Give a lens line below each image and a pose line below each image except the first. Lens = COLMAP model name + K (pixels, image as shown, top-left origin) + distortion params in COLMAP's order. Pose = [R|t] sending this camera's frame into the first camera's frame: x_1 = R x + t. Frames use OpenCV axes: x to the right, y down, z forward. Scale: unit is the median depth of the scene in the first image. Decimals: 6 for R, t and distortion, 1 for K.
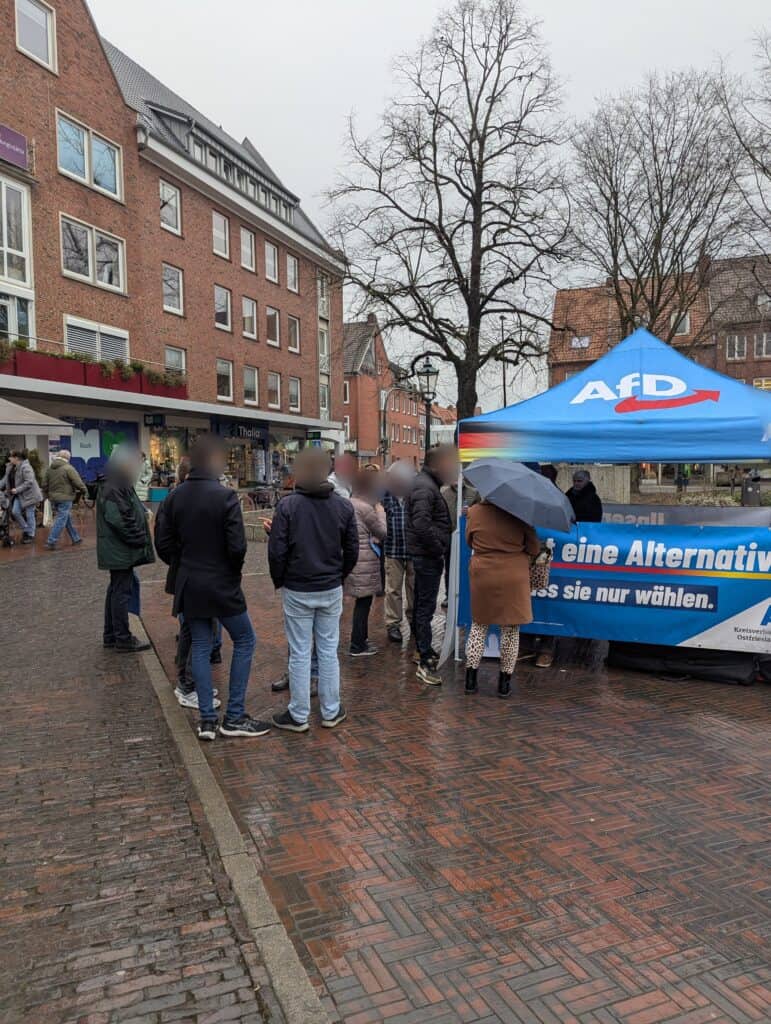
lens RADIAL K [[707.4, 0, 370.4], [0, 707.4, 524.7], [0, 0, 1]] dist [0.004751, -0.000468]
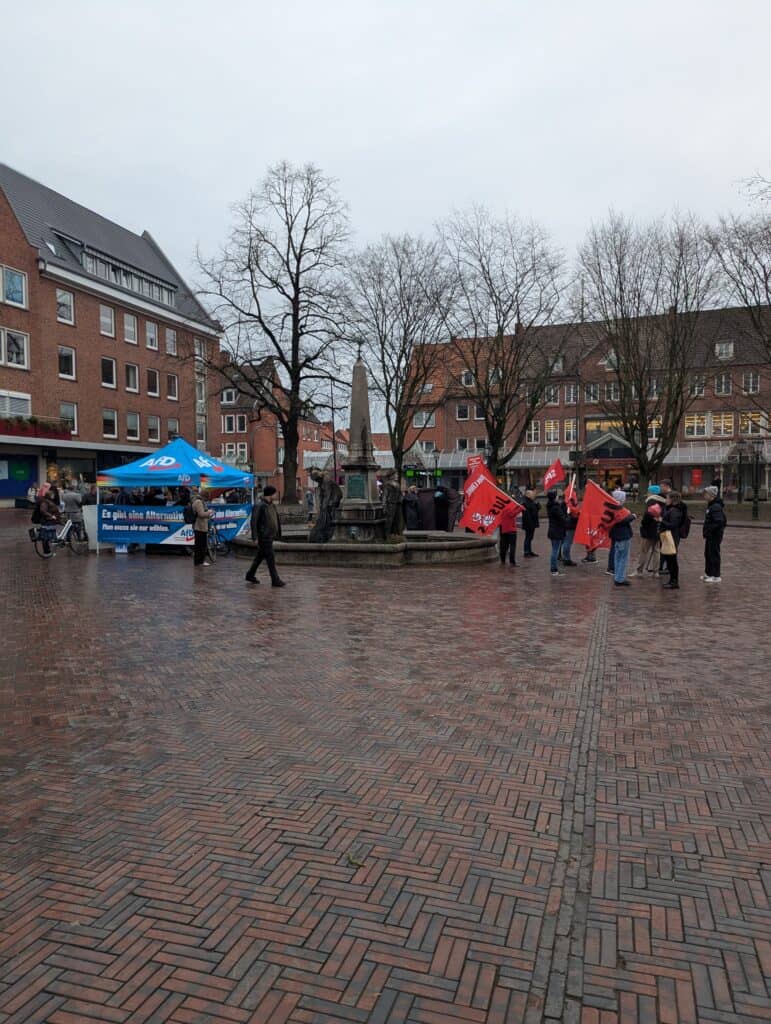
lens RADIAL K [[726.3, 0, 402.1], [0, 726.3, 511.9], [0, 0, 1]] dist [0.068453, -0.059699]
pose [[0.996869, -0.000142, 0.079073, 0.303561], [0.003574, 0.999057, -0.043260, 0.042054], [-0.078992, 0.043407, 0.995930, -0.573403]]
